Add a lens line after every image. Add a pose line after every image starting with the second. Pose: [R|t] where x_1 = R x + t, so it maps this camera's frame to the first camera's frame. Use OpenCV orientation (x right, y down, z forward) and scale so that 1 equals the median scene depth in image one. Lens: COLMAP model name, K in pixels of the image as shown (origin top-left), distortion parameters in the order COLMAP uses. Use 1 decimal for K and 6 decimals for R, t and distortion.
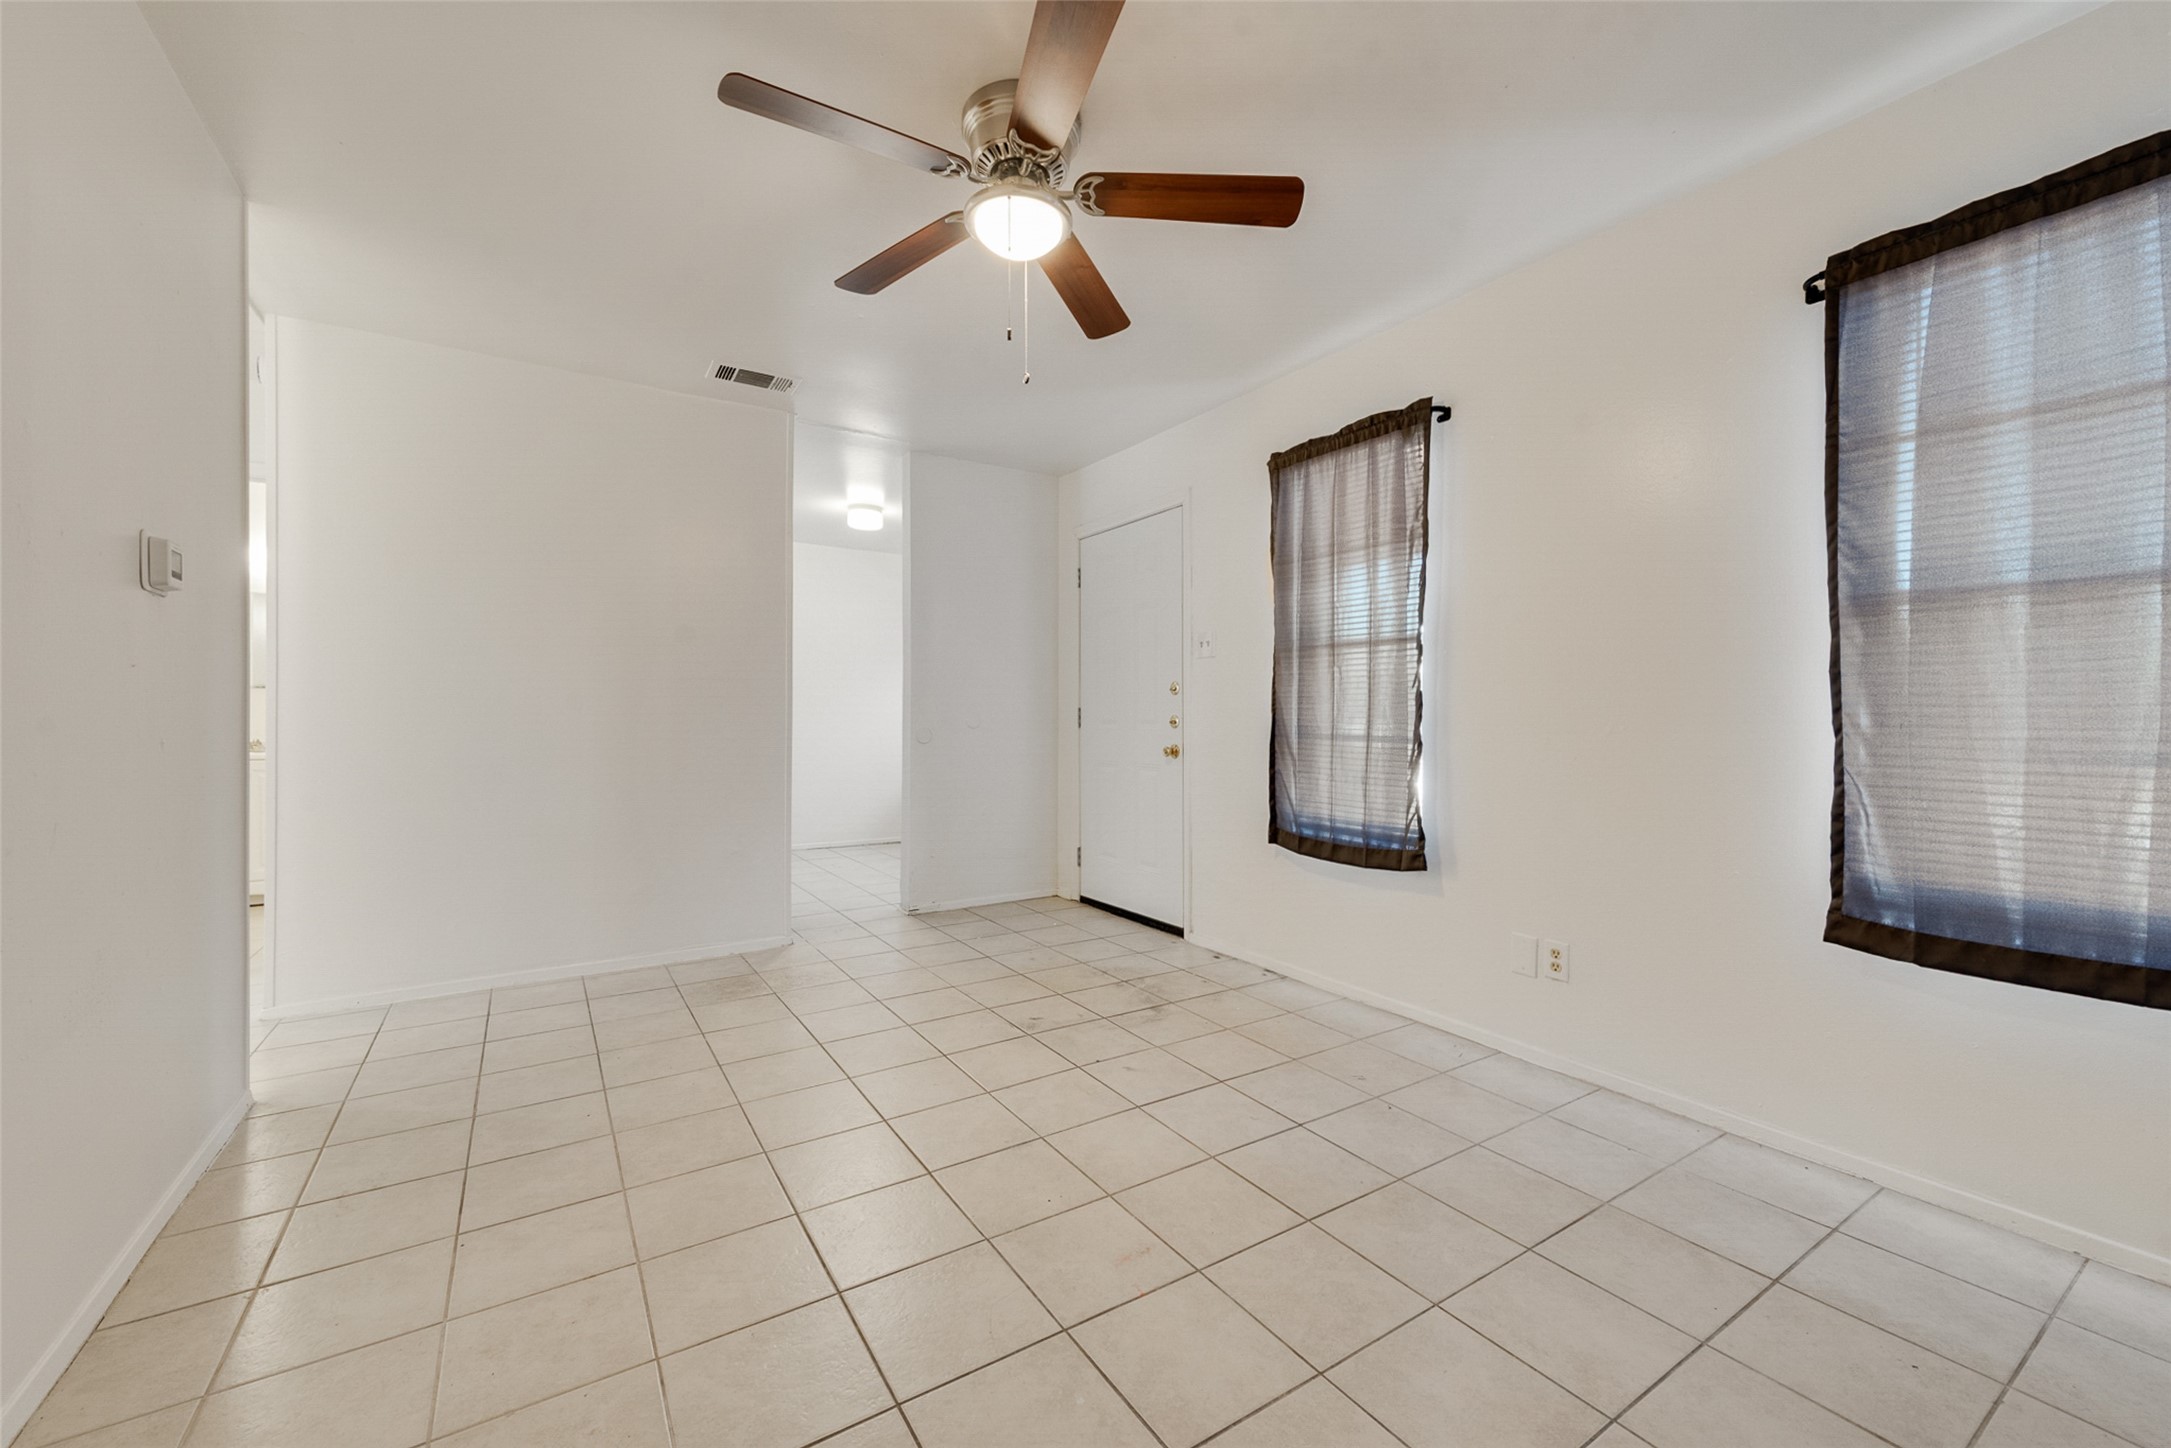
lens RADIAL K [[854.0, 0, 1076.6], [0, 854.0, 723.8], [0, 0, 1]] dist [0.012361, -0.002966]
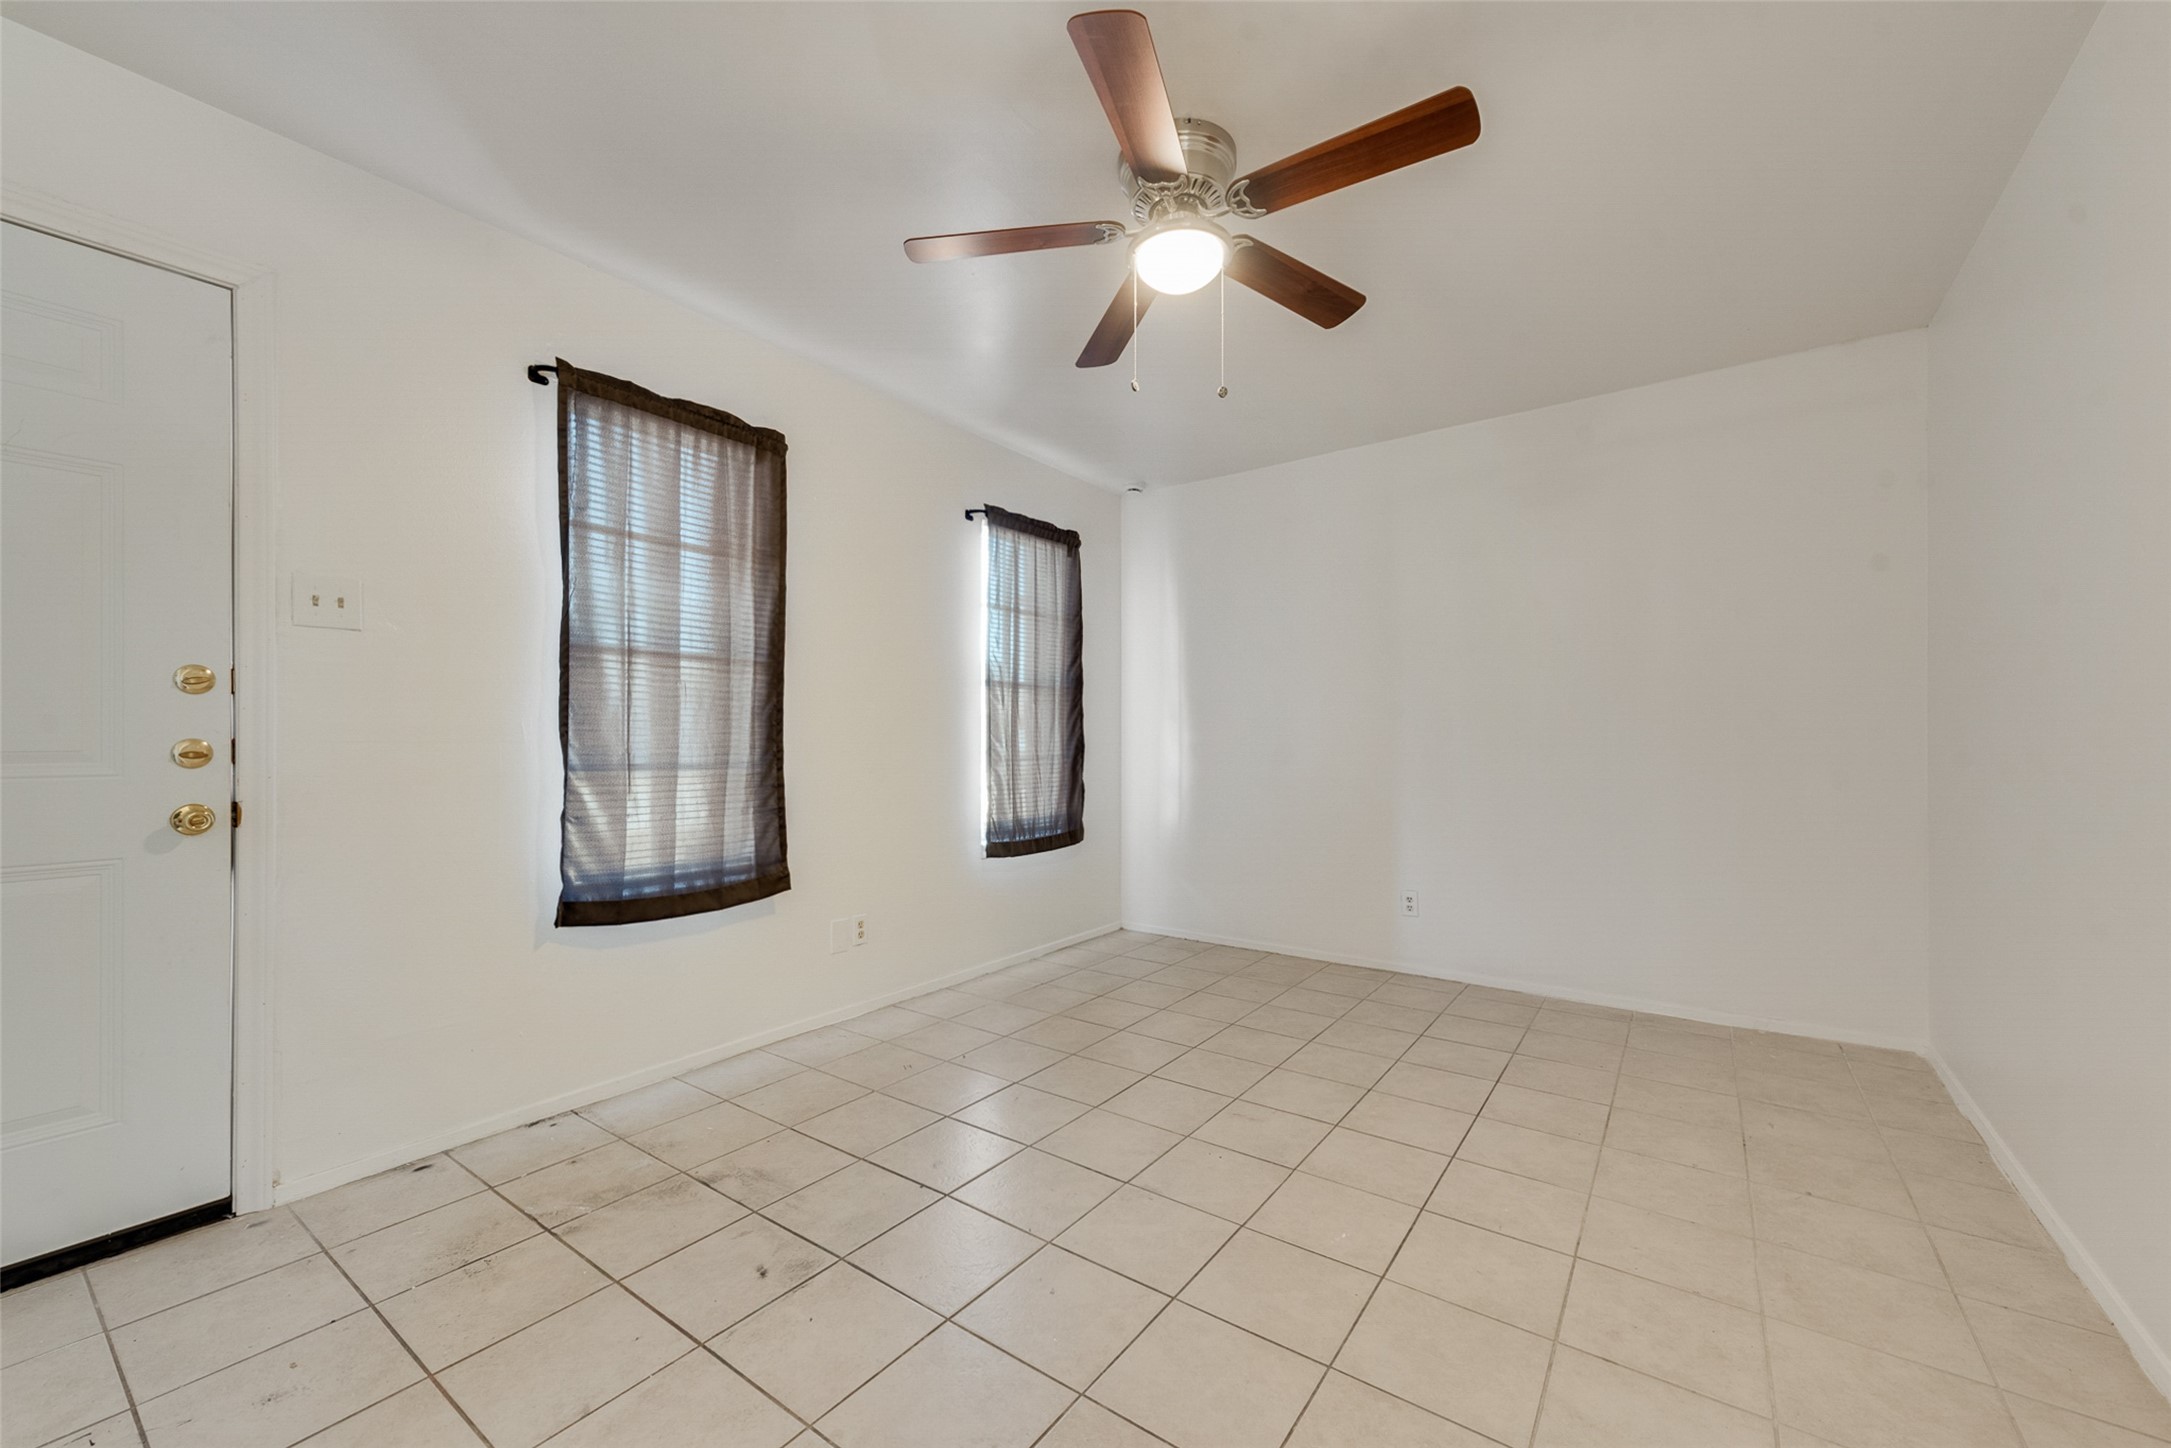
lens RADIAL K [[854.0, 0, 1074.2], [0, 854.0, 734.0], [0, 0, 1]] dist [0.012361, -0.002966]
pose [[-0.367583, 0.004760, 0.929978, -0.632864], [0.006606, 0.999975, -0.002507, -0.011582], [-0.929967, 0.005222, -0.367606, 0.973736]]
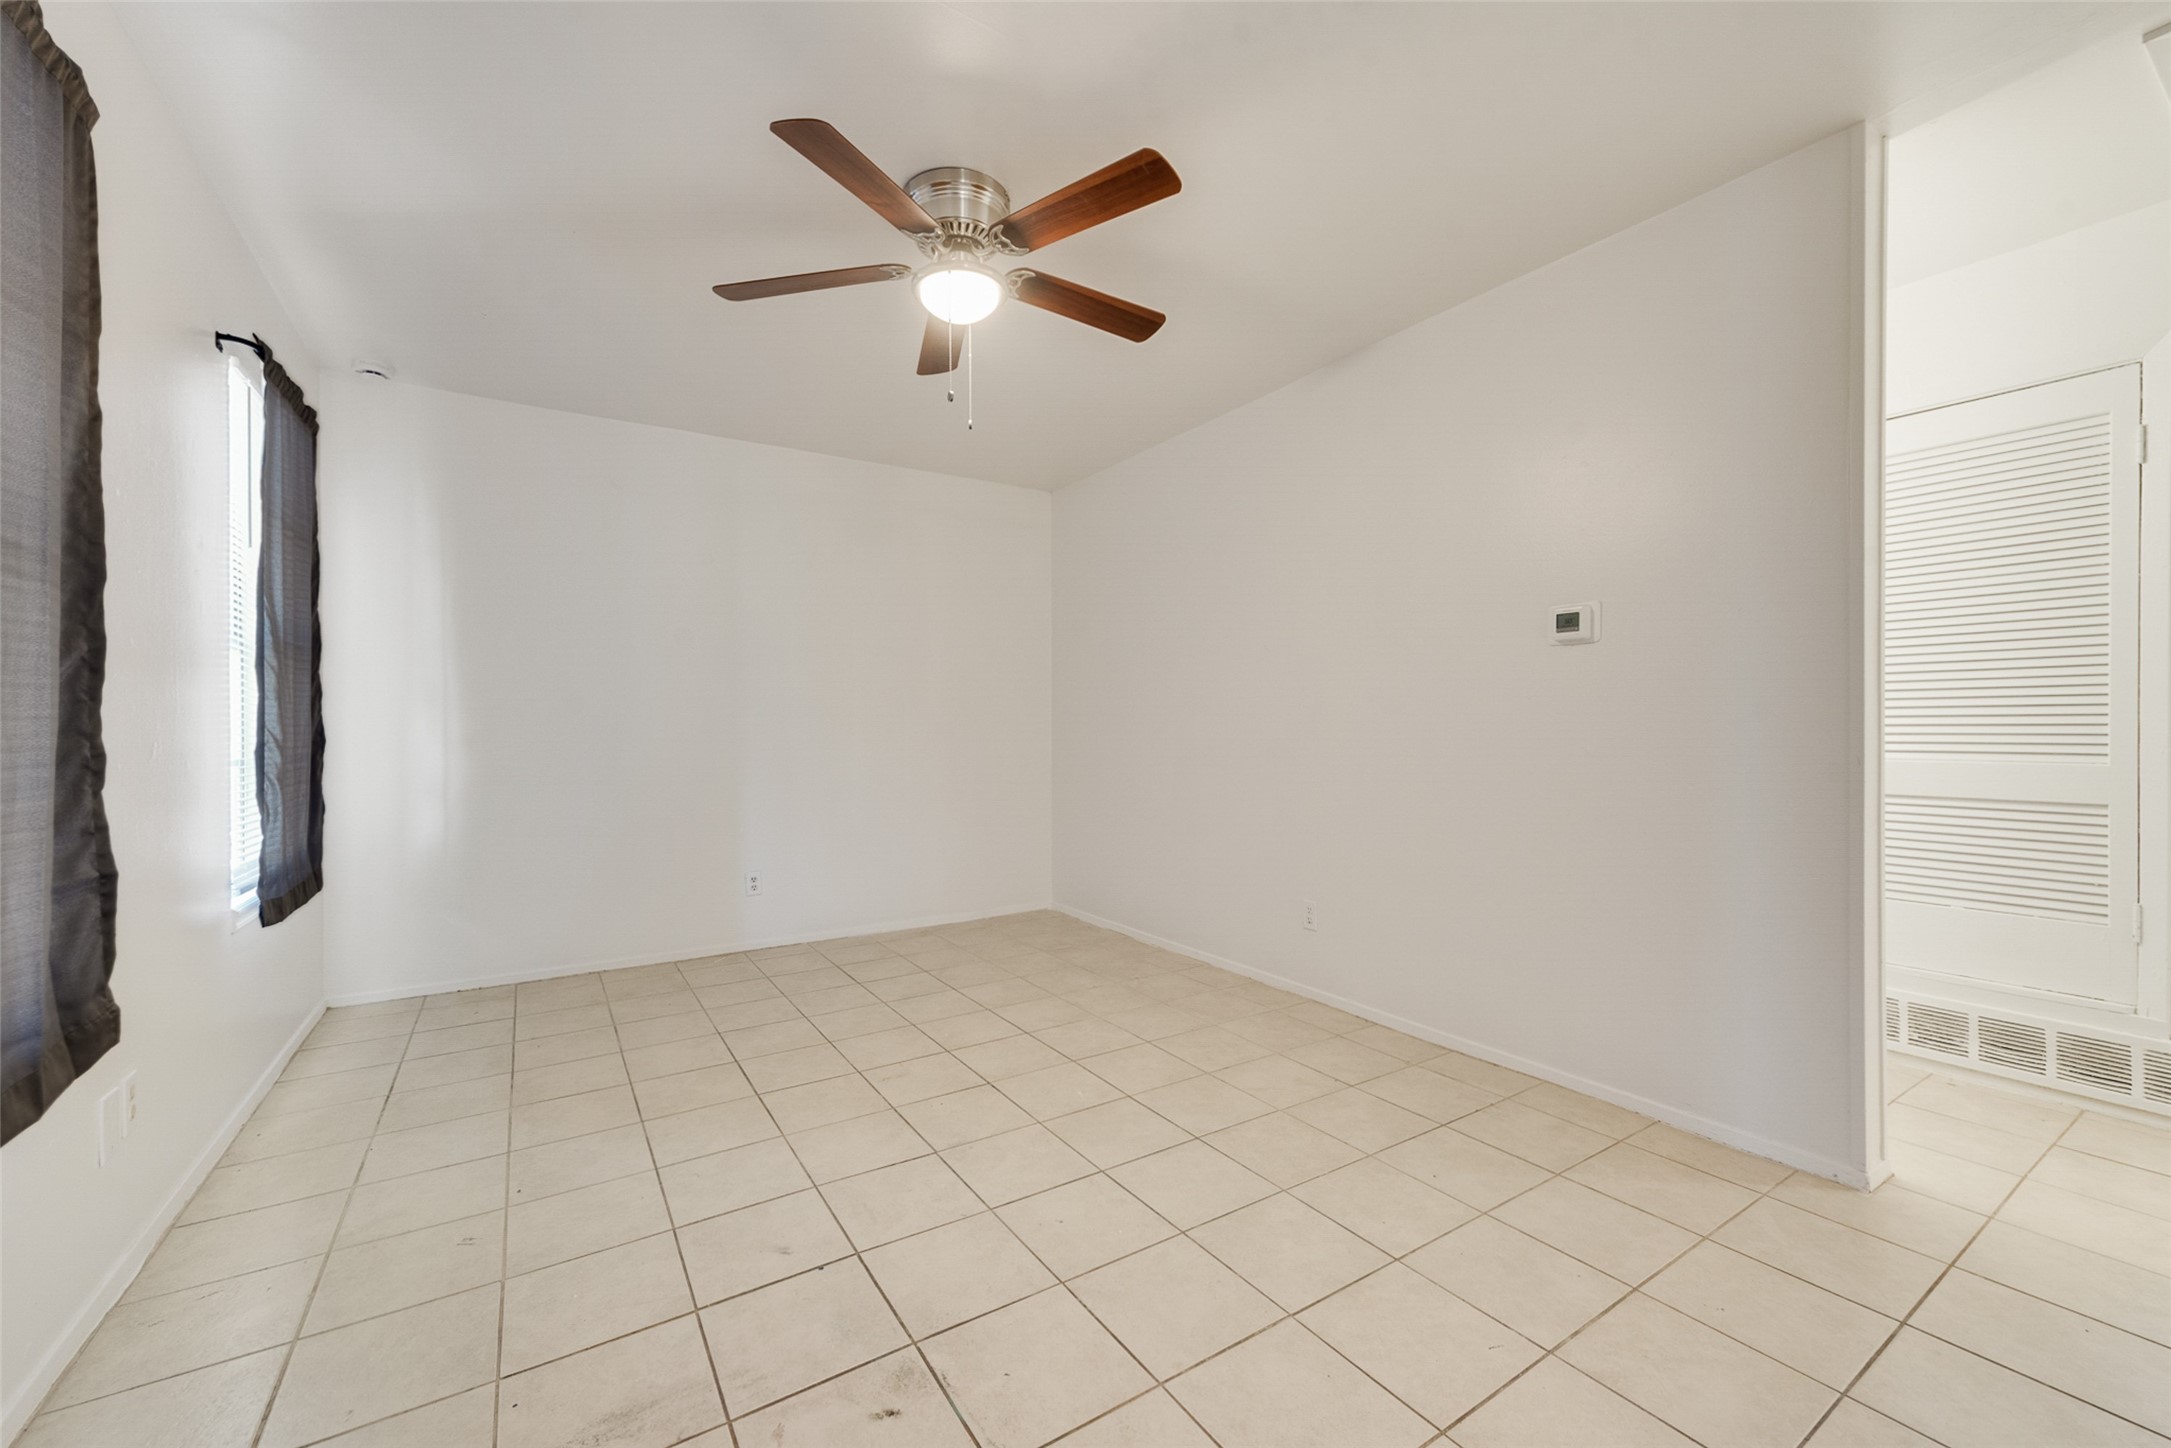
lens RADIAL K [[854.0, 0, 1078.9], [0, 854.0, 724.9], [0, 0, 1]] dist [0.012361, -0.002966]
pose [[-0.999946, 0.000981, -0.010386, -0.137548], [0.000920, 0.999982, 0.005893, -0.015714], [0.010392, 0.005883, -0.999929, 1.387377]]
